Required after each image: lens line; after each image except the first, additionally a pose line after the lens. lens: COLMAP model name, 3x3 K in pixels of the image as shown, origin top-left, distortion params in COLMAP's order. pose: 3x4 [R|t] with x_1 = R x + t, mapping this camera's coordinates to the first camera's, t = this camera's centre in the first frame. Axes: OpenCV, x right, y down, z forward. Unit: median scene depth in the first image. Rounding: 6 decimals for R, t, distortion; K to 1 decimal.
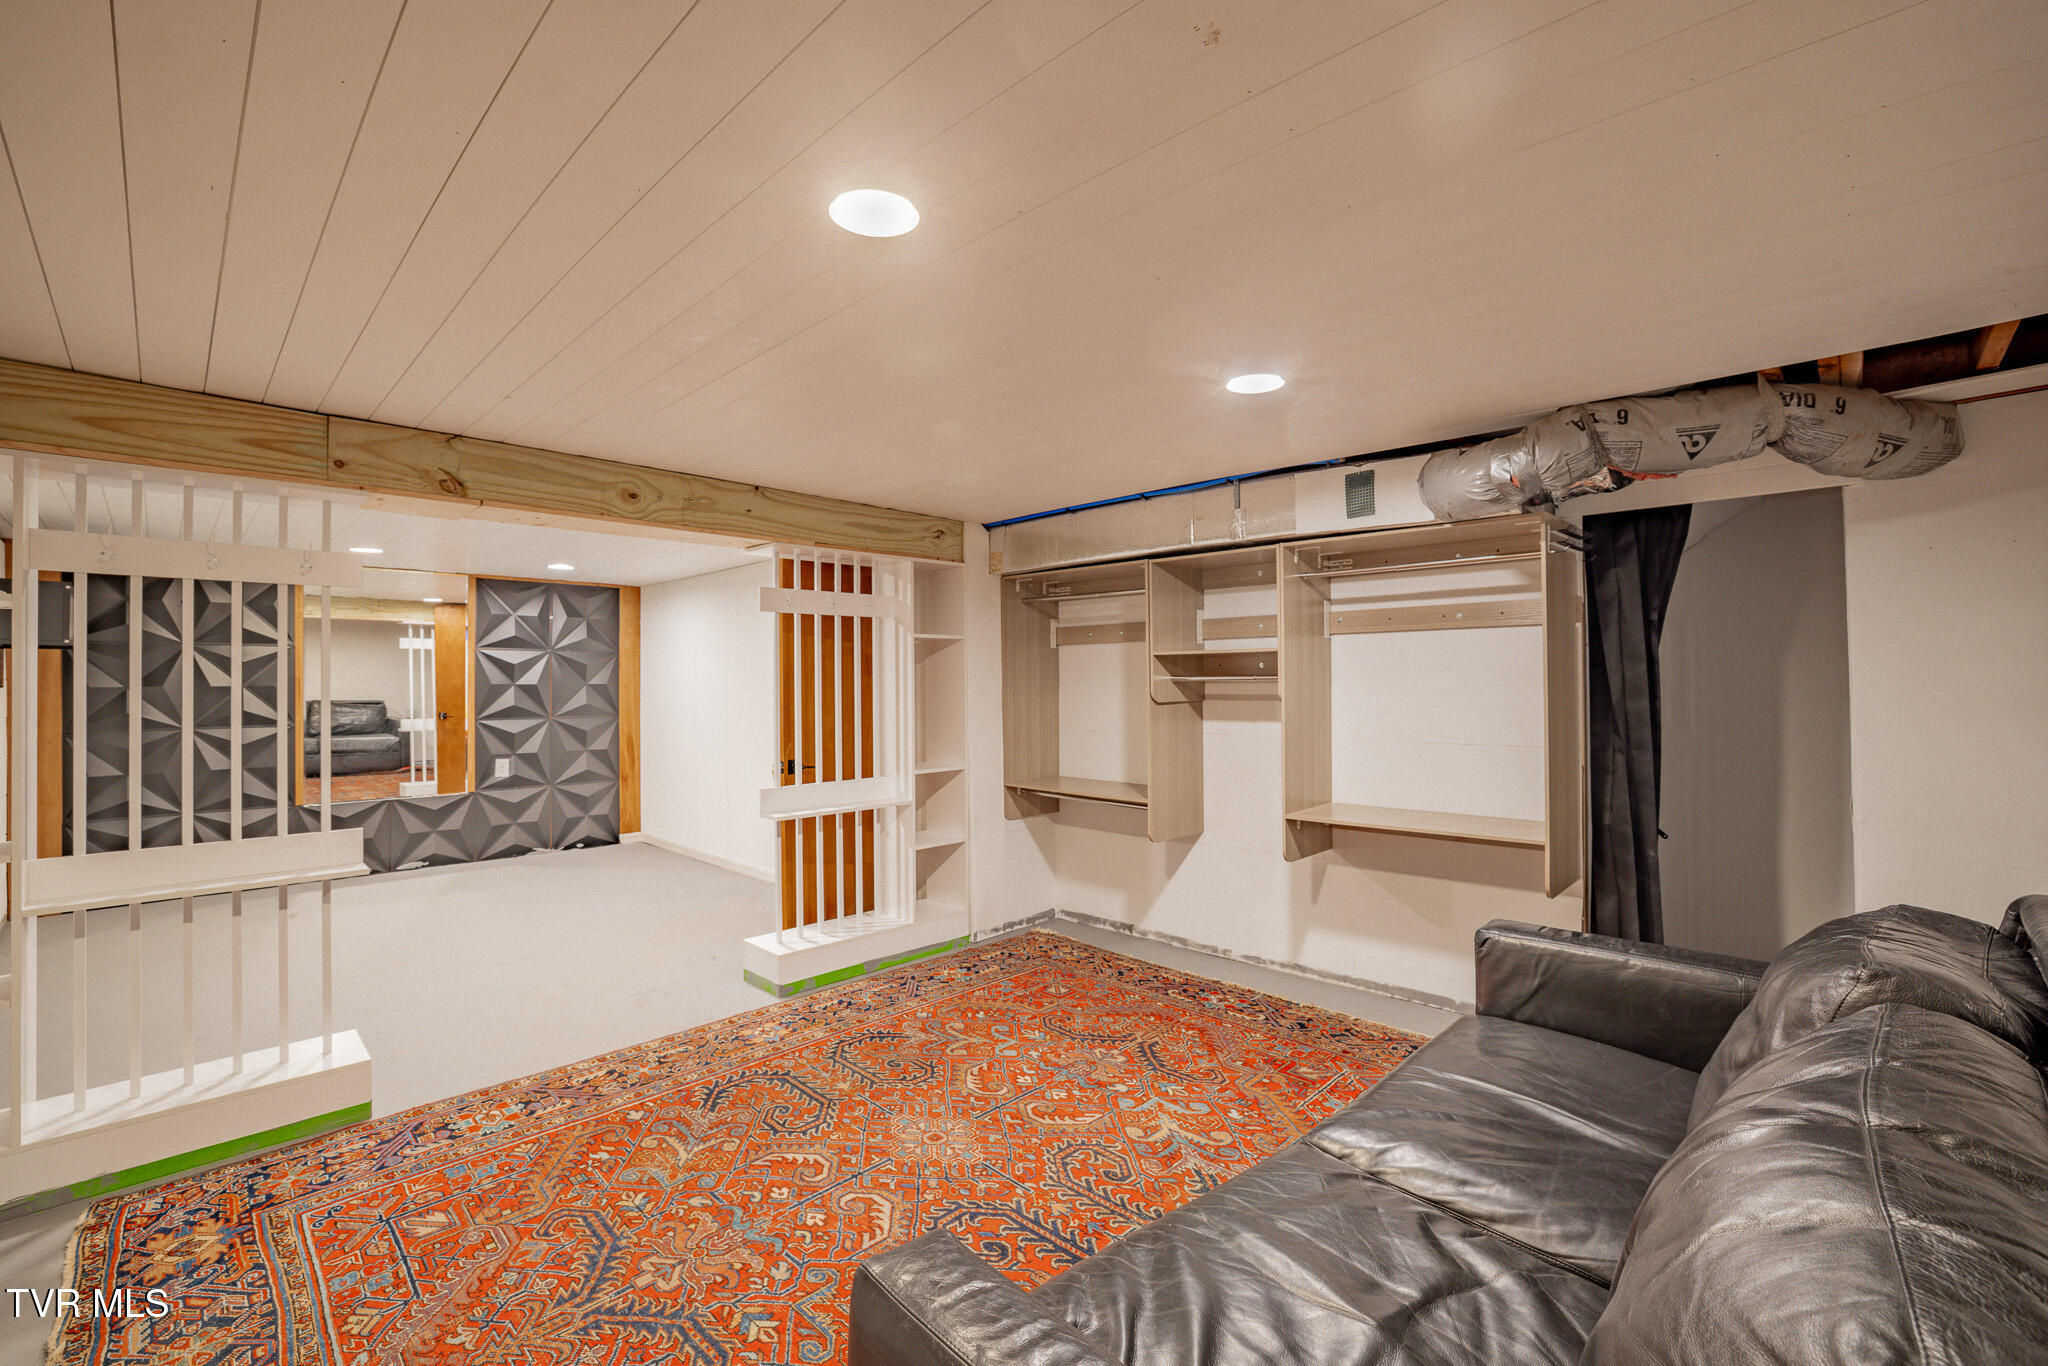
lens RADIAL K [[912.5, 0, 1042.0], [0, 912.5, 672.9], [0, 0, 1]] dist [-0.031810, 0.001772]
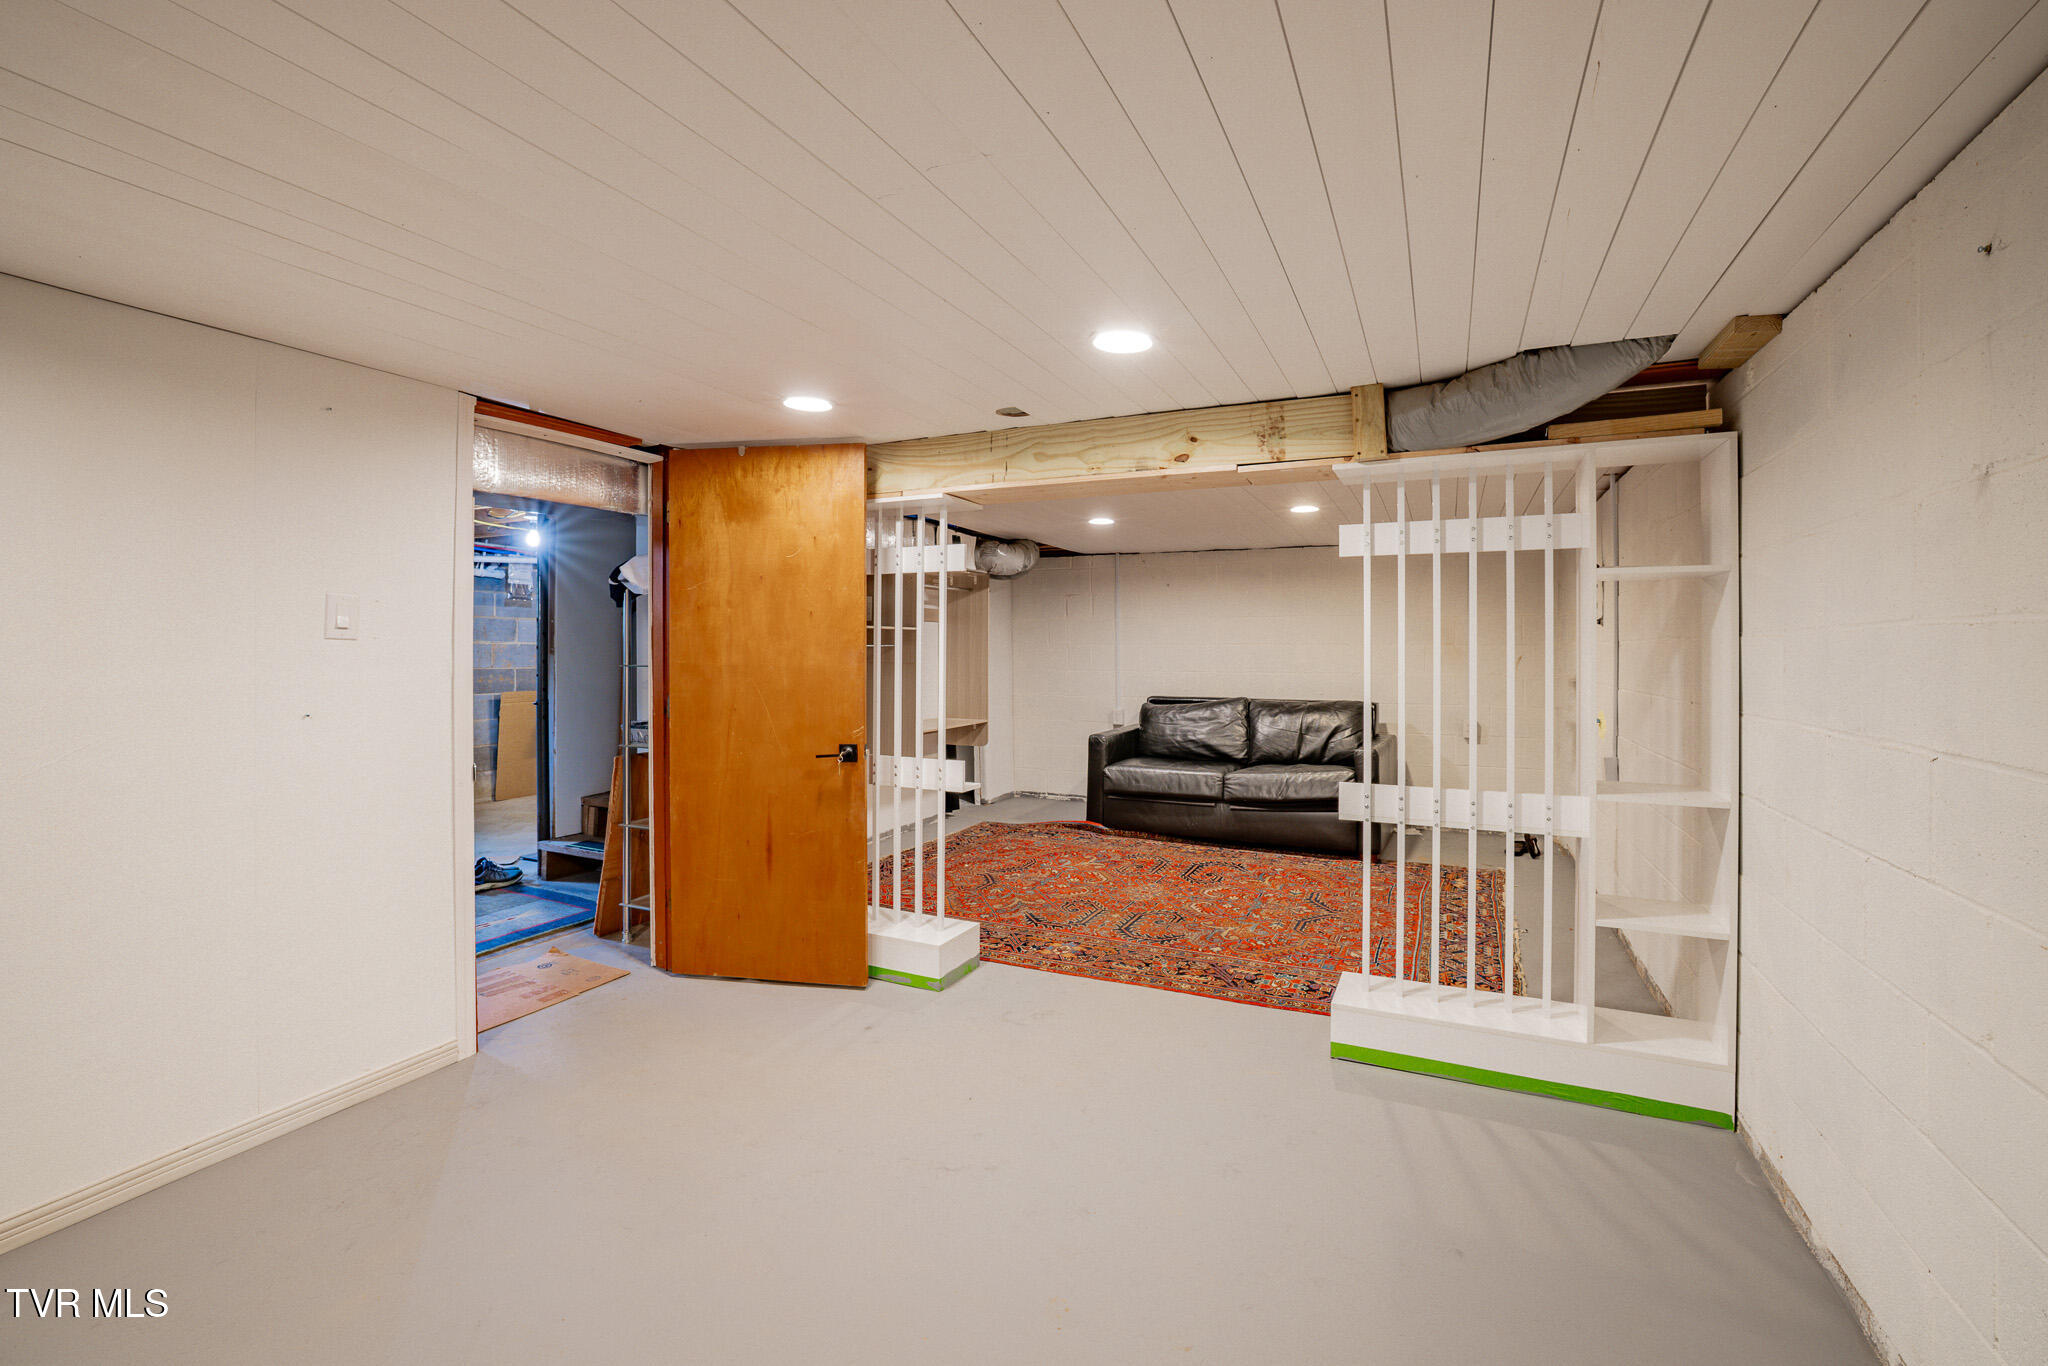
lens RADIAL K [[912.5, 0, 1026.8], [0, 912.5, 644.1], [0, 0, 1]] dist [-0.031810, 0.001772]
pose [[-0.348024, 0.008005, 0.937452, -1.853500], [-0.012278, 0.999839, -0.013096, 0.027866], [-0.937405, -0.016068, -0.347869, 1.944617]]
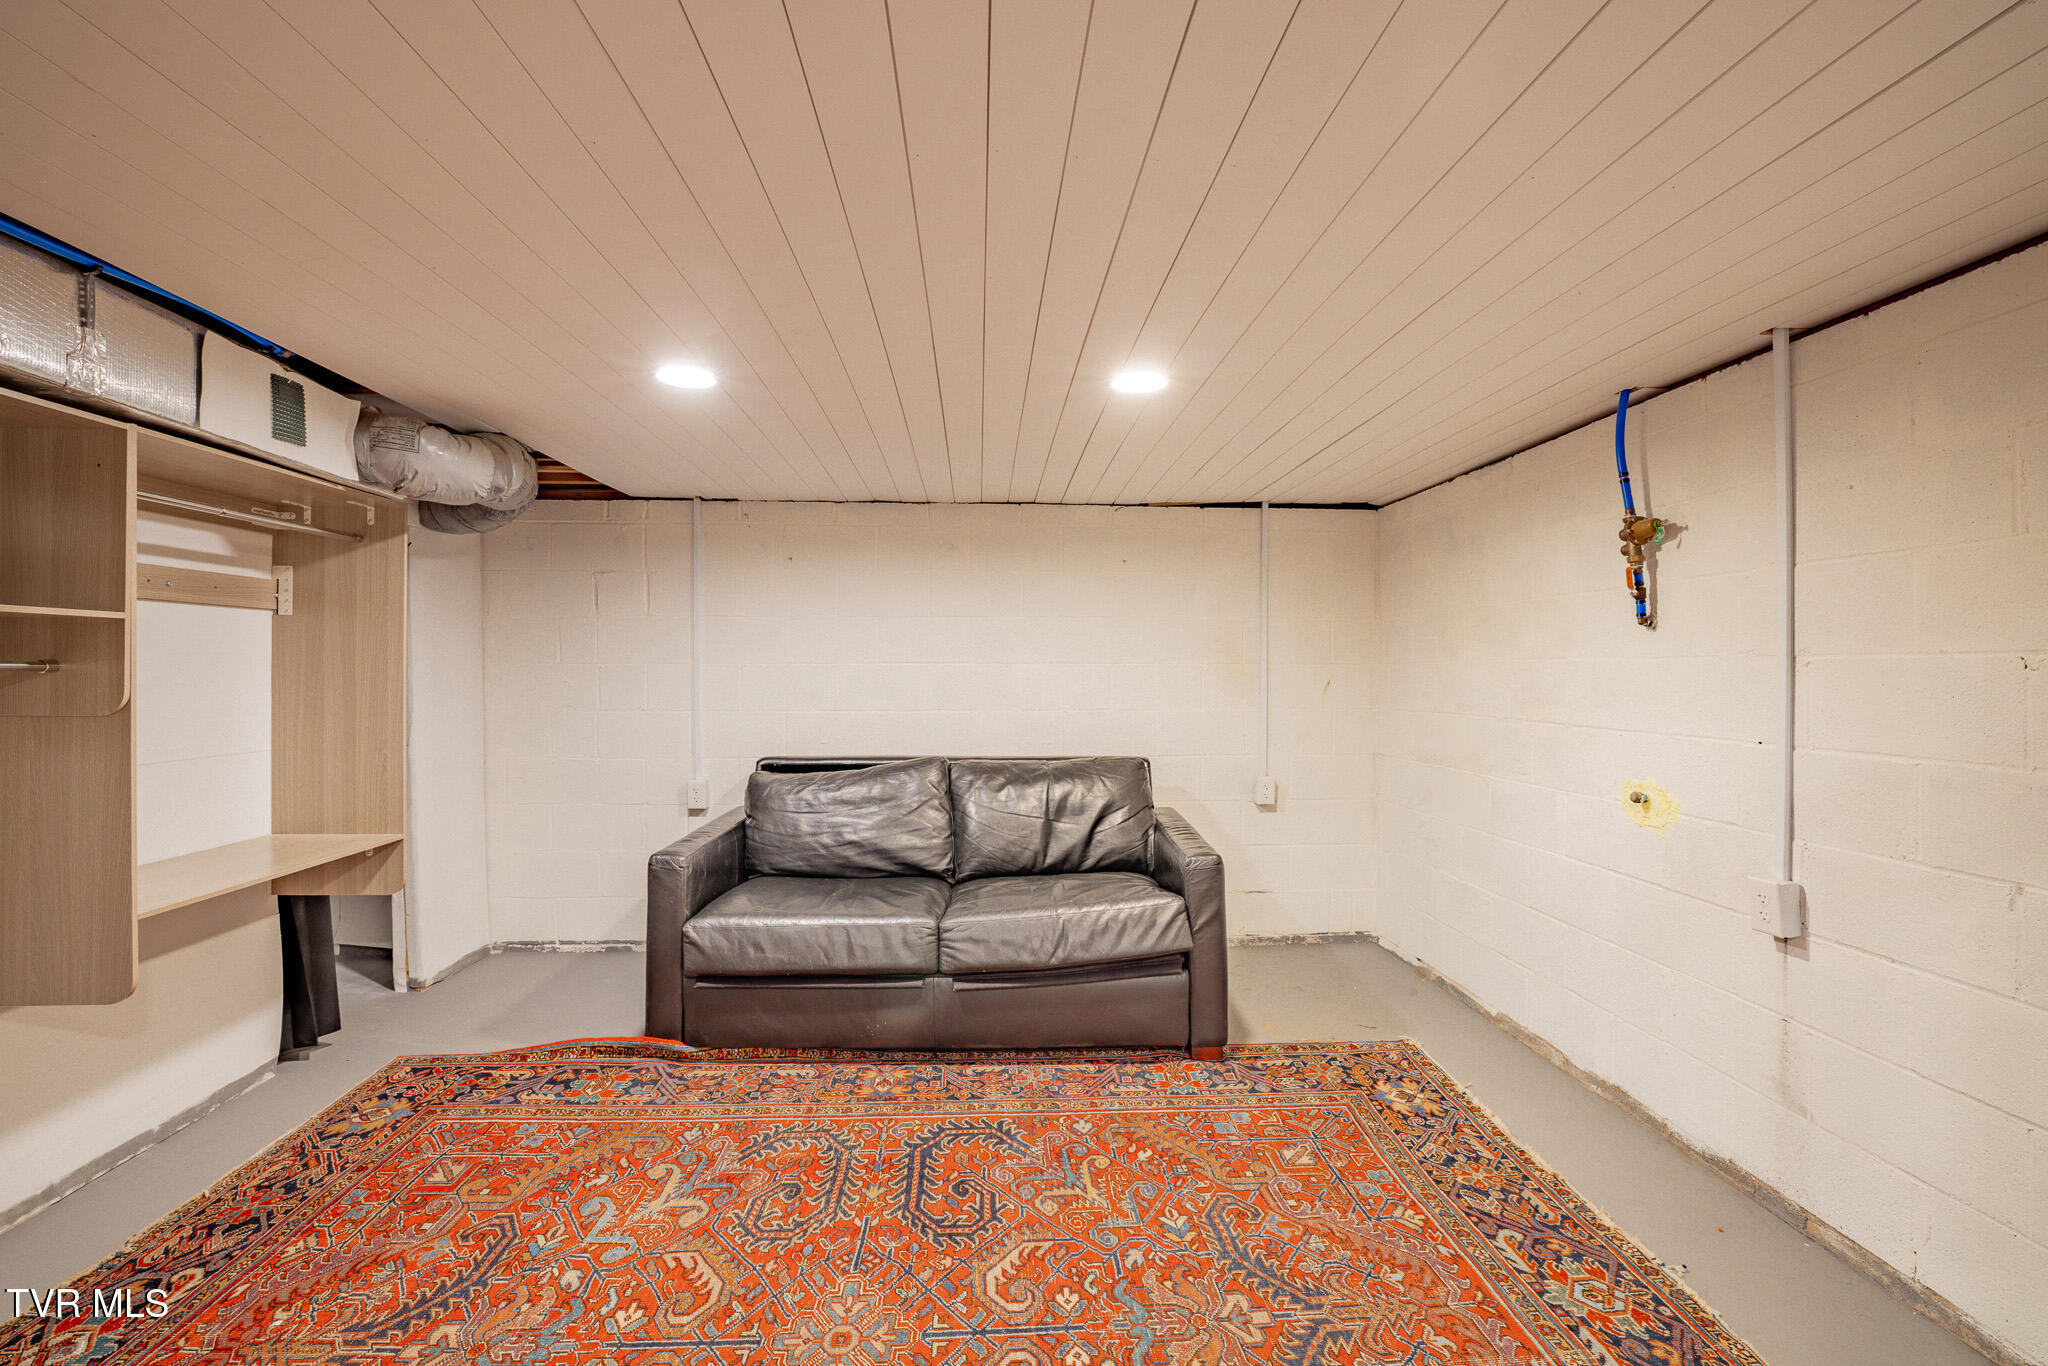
lens RADIAL K [[912.5, 0, 1012.5], [0, 912.5, 667.7], [0, 0, 1]] dist [-0.031810, 0.001772]
pose [[-0.738574, 0.009713, 0.674103, -0.691606], [-0.002381, 0.999852, -0.017015, 0.019104], [-0.674169, -0.014172, -0.738441, 1.456782]]
